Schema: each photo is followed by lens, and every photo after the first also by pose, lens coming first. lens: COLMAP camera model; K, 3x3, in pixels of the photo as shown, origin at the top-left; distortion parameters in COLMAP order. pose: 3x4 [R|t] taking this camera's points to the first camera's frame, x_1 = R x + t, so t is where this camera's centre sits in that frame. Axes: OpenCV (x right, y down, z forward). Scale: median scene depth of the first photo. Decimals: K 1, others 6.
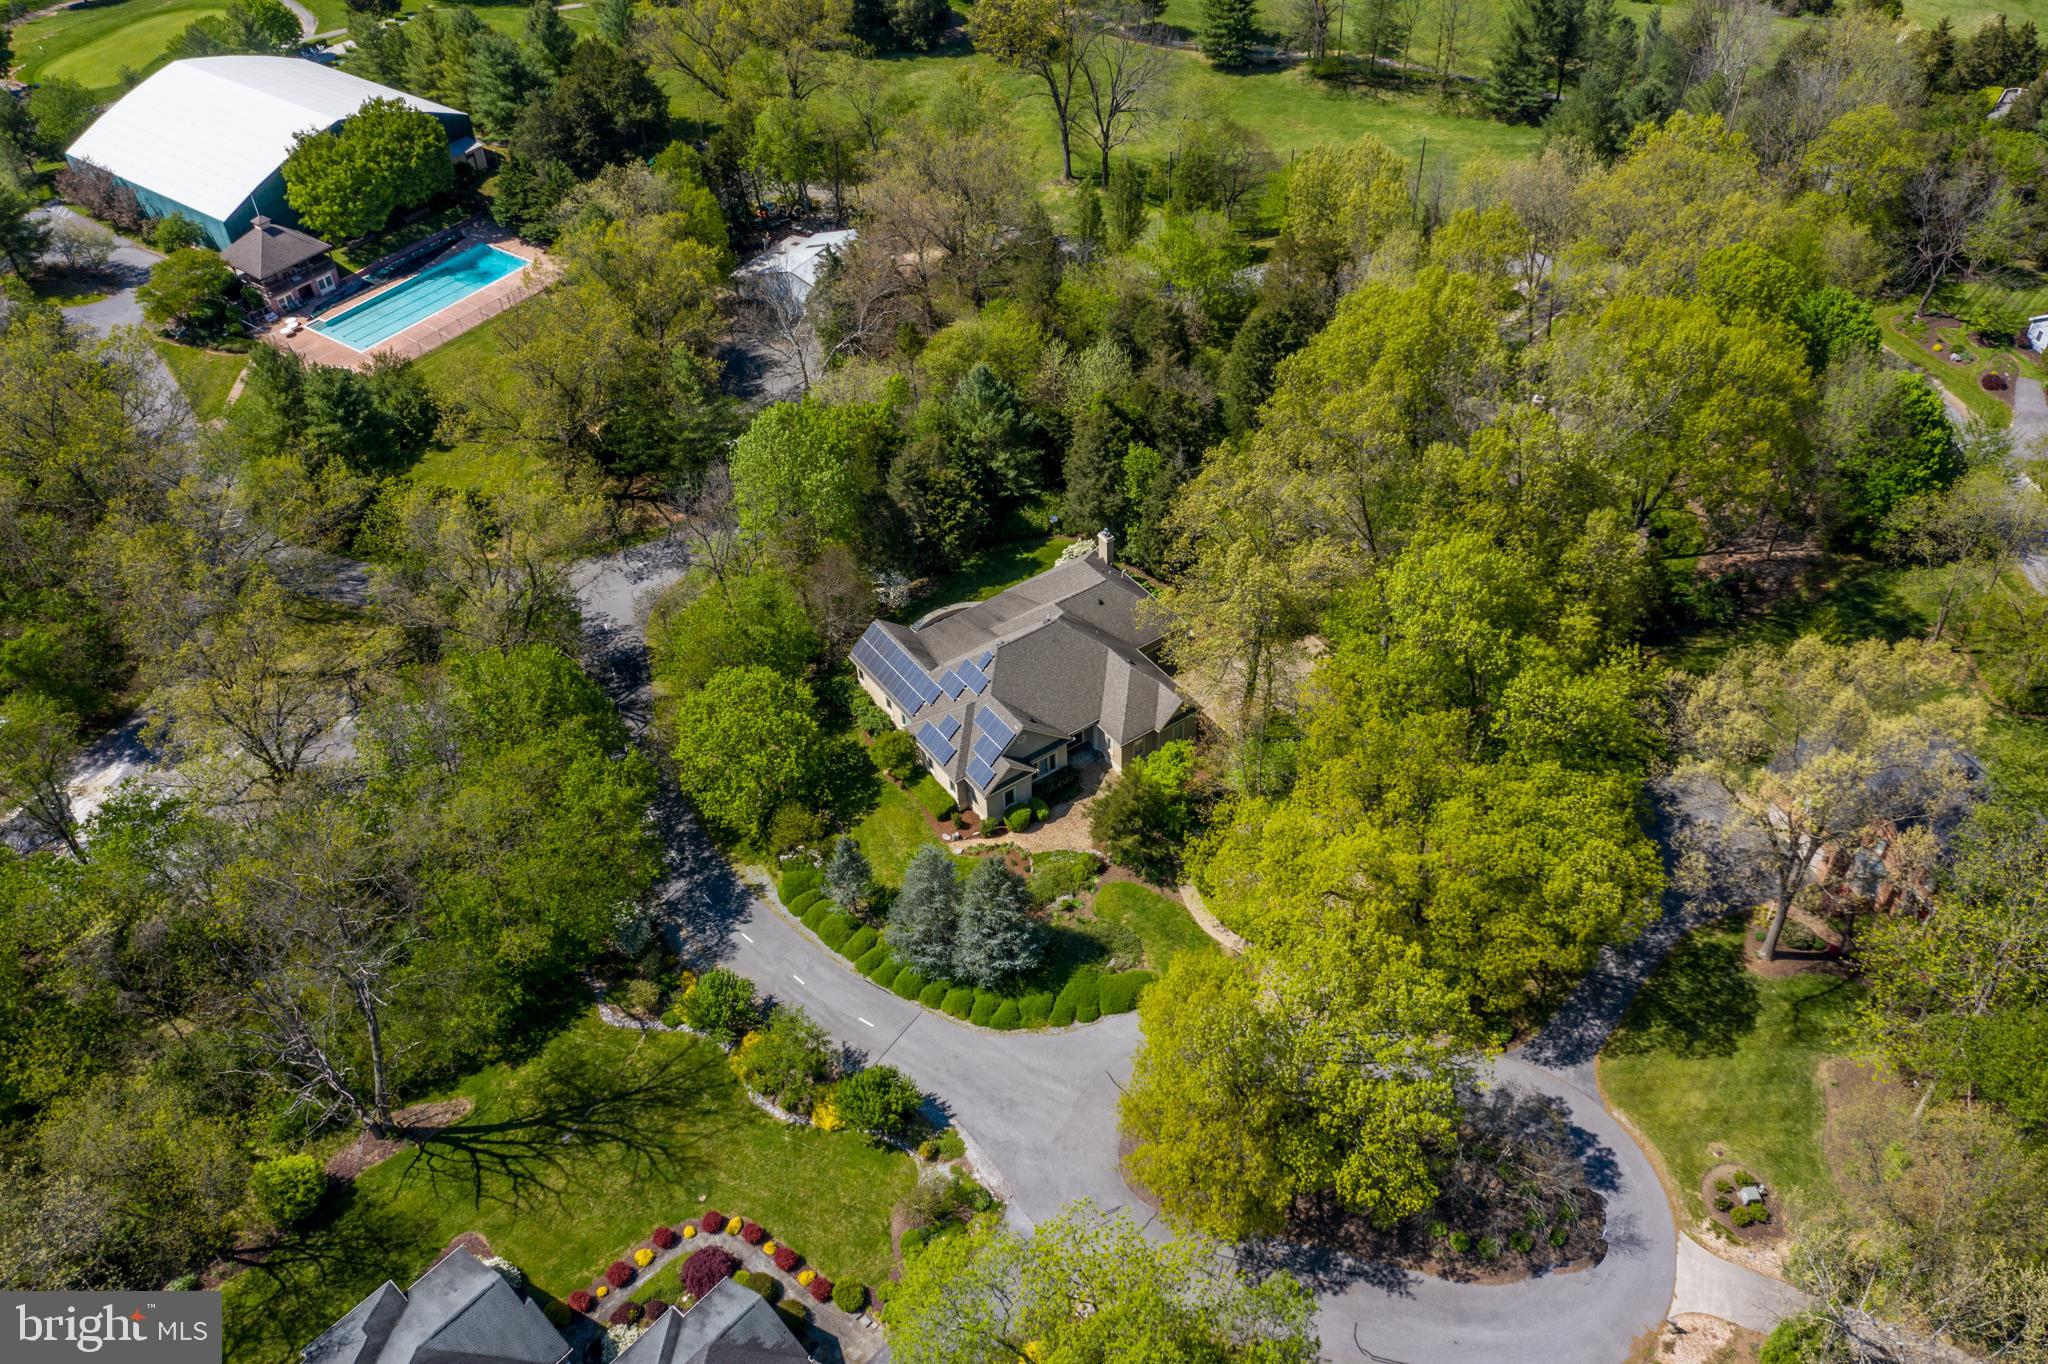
lens RADIAL K [[1672.7, 0, 1025.6], [0, 1672.7, 673.9], [0, 0, 1]] dist [-0.037582, -0.006599]
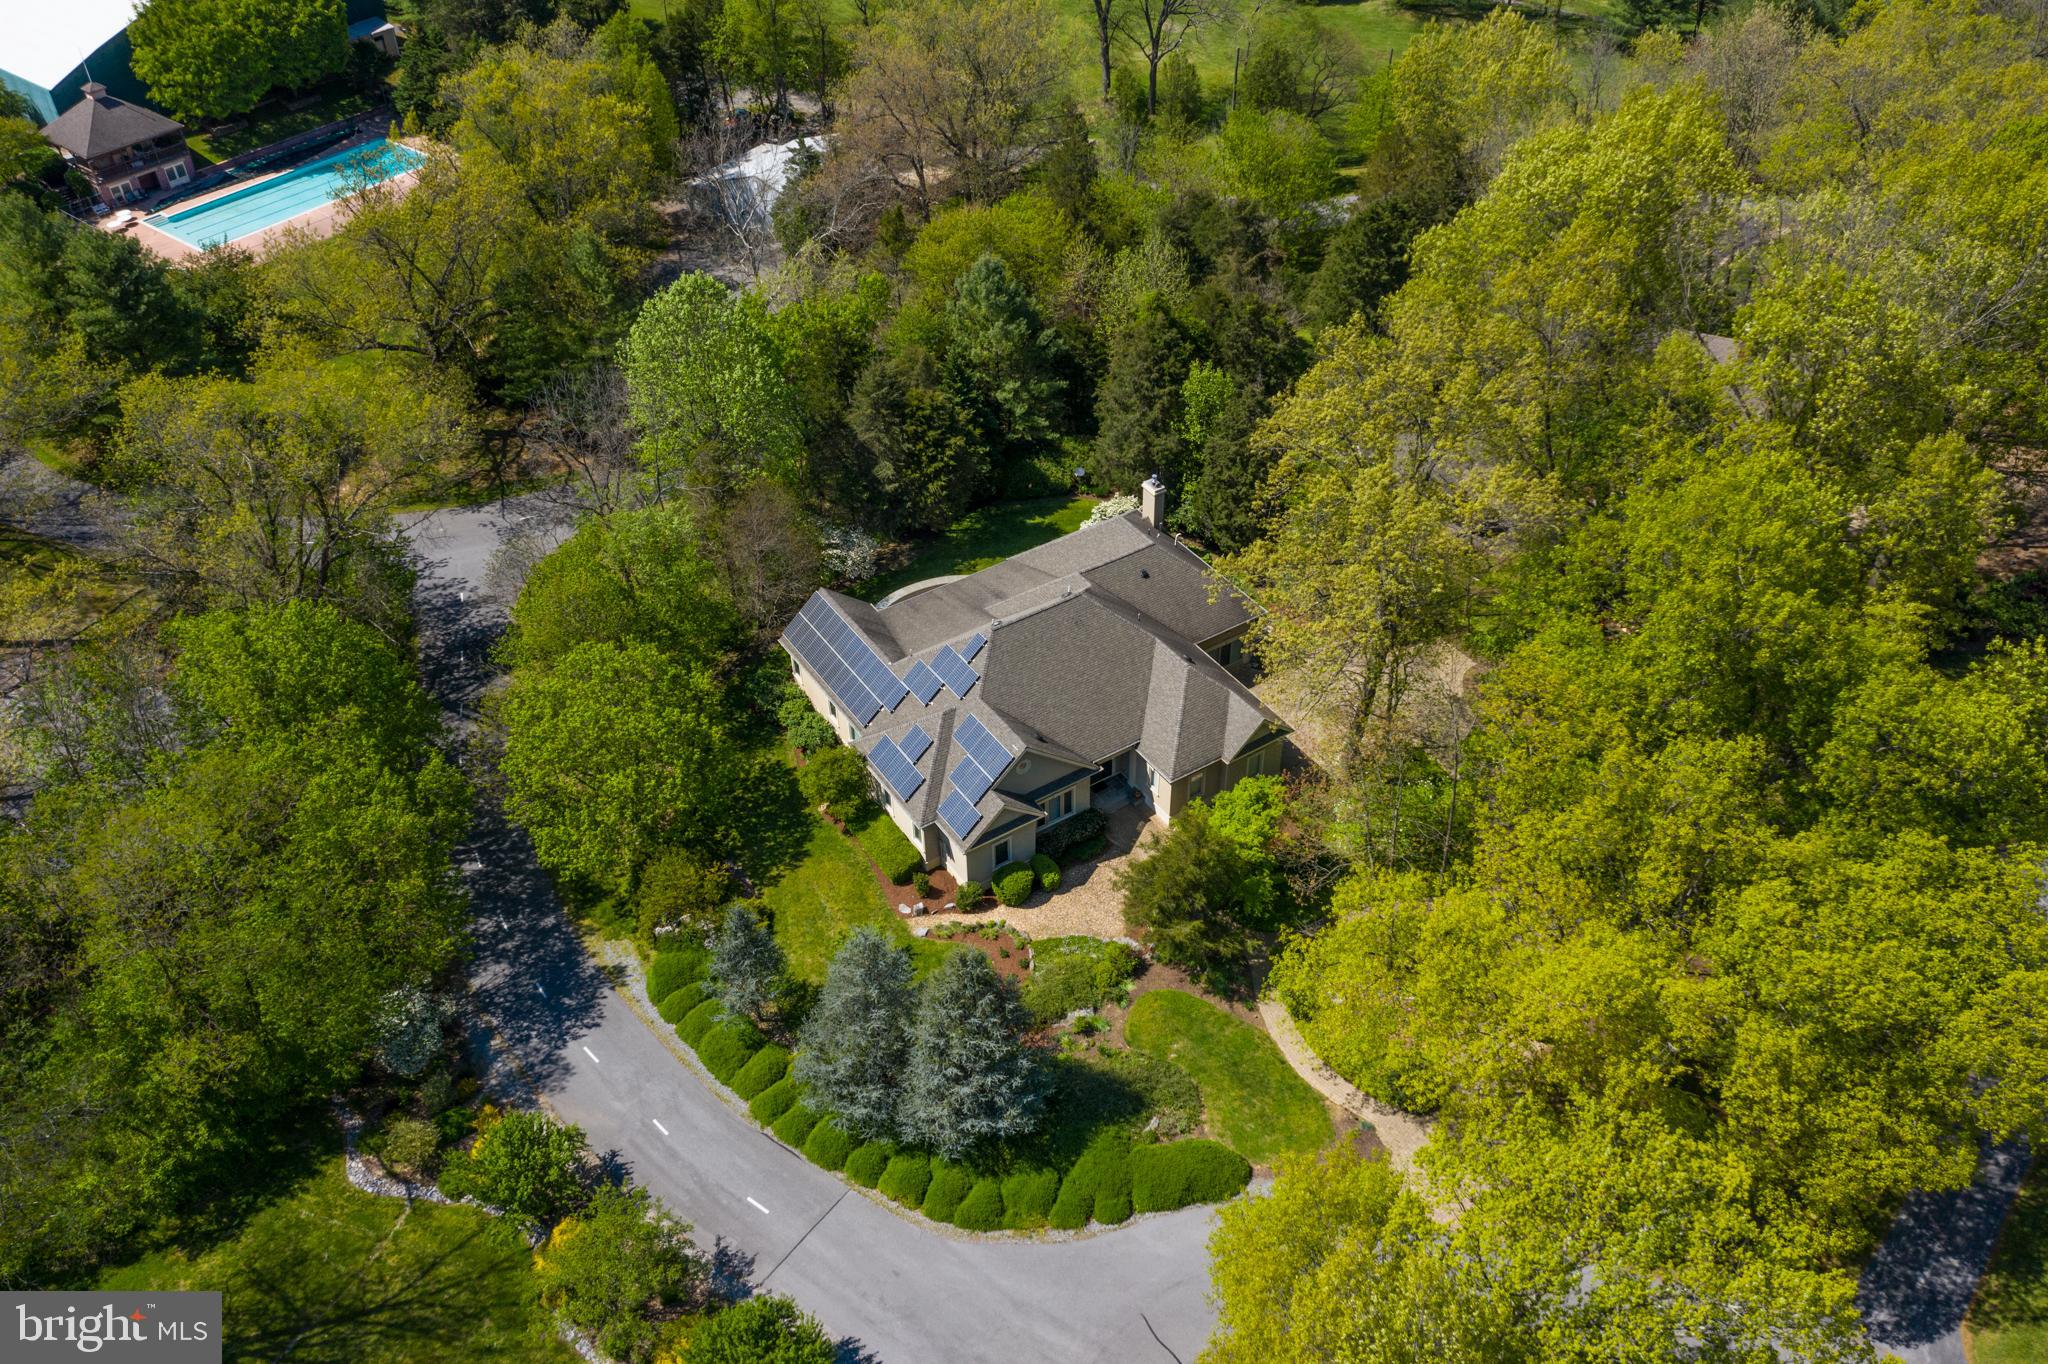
lens RADIAL K [[1672.7, 0, 1019.3], [0, 1672.7, 692.7], [0, 0, 1]] dist [-0.037582, -0.006599]
pose [[0.999306, 0.035897, -0.009896, 0.001629], [-0.036056, 0.999215, -0.016414, 0.020447], [0.009299, 0.016759, 0.999816, 0.328873]]
